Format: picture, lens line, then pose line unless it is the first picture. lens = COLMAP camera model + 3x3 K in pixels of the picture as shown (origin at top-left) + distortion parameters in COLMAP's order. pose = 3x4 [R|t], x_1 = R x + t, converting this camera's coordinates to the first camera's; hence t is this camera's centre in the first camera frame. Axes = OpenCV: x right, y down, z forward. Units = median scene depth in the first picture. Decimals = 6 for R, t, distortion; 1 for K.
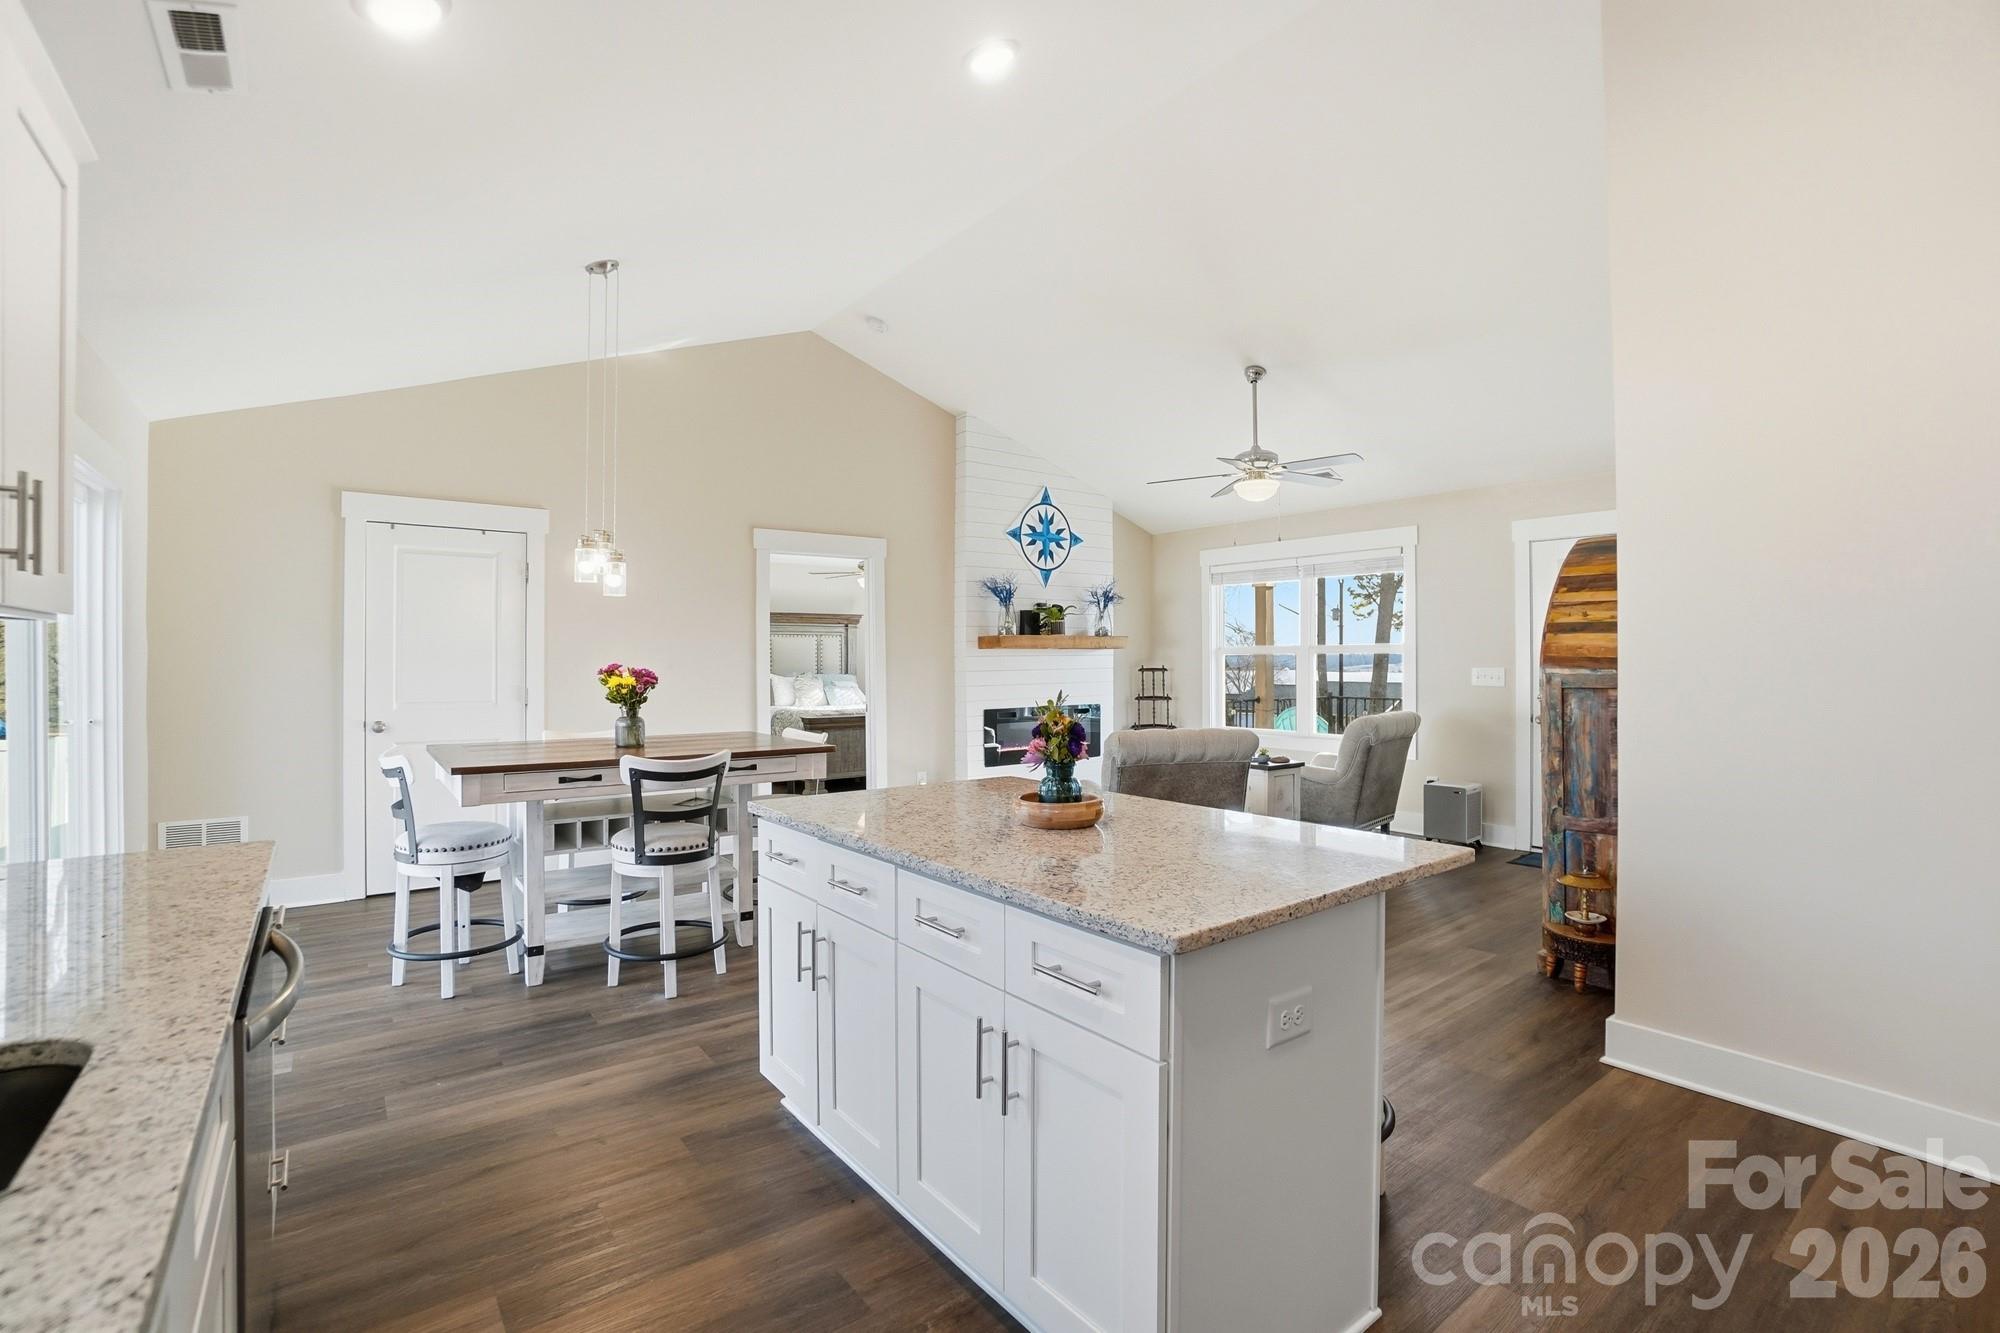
lens RADIAL K [[902.3, 0, 975.9], [0, 902.3, 654.6], [0, 0, 1]] dist [-0.026417, 0.000483]
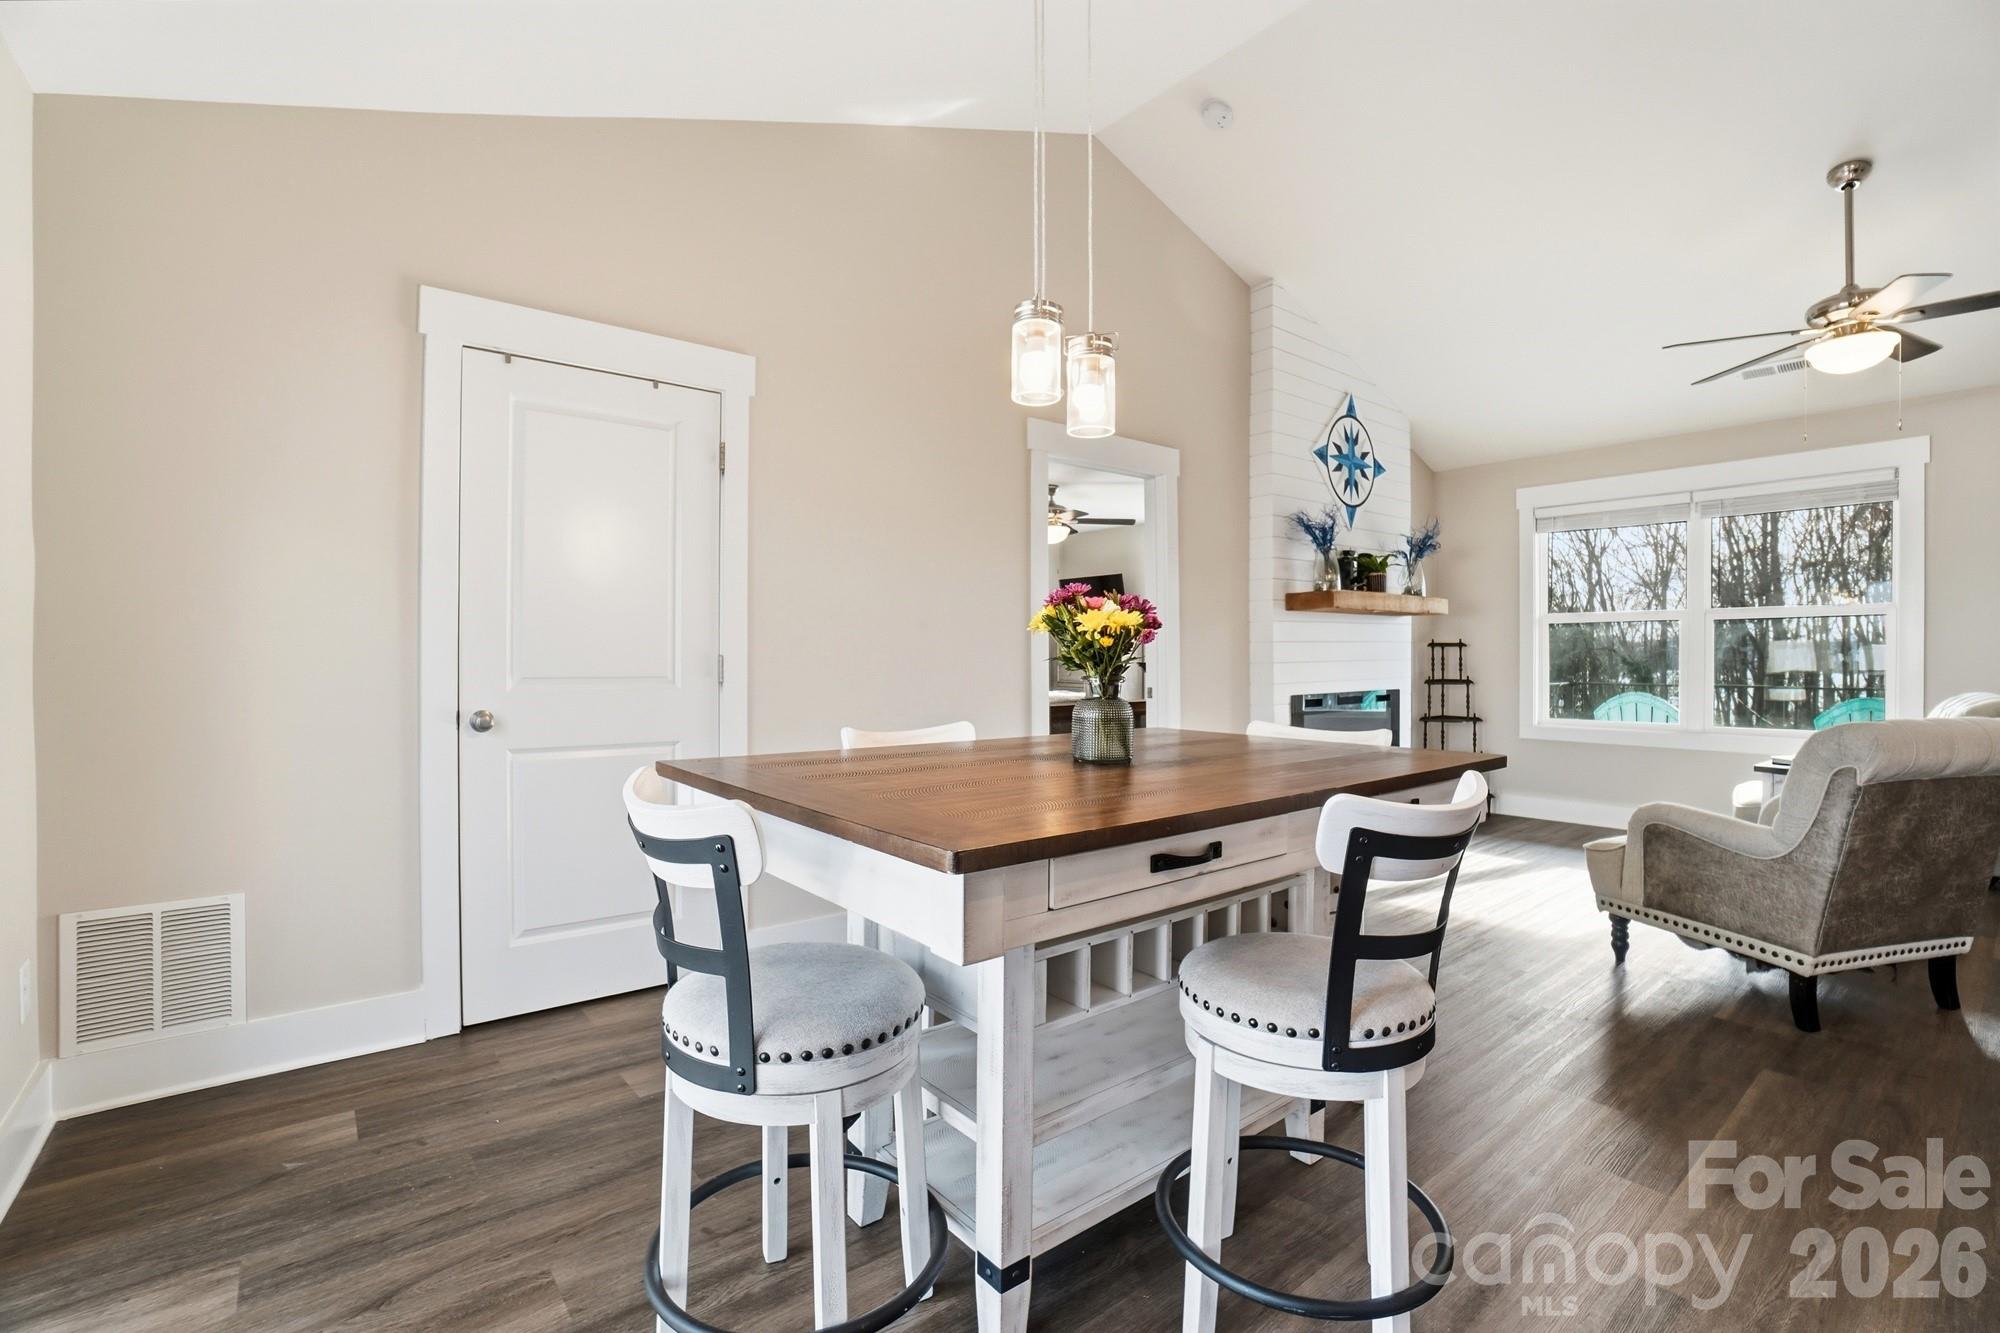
lens RADIAL K [[895.8, 0, 993.8], [0, 895.8, 655.4], [0, 0, 1]] dist [-0.030209, 0.005204]
pose [[0.999302, 0.000172, 0.037345, -0.254824], [-0.000396, 0.999982, 0.005987, 0.025083], [-0.037344, -0.005997, 0.999284, 0.298302]]
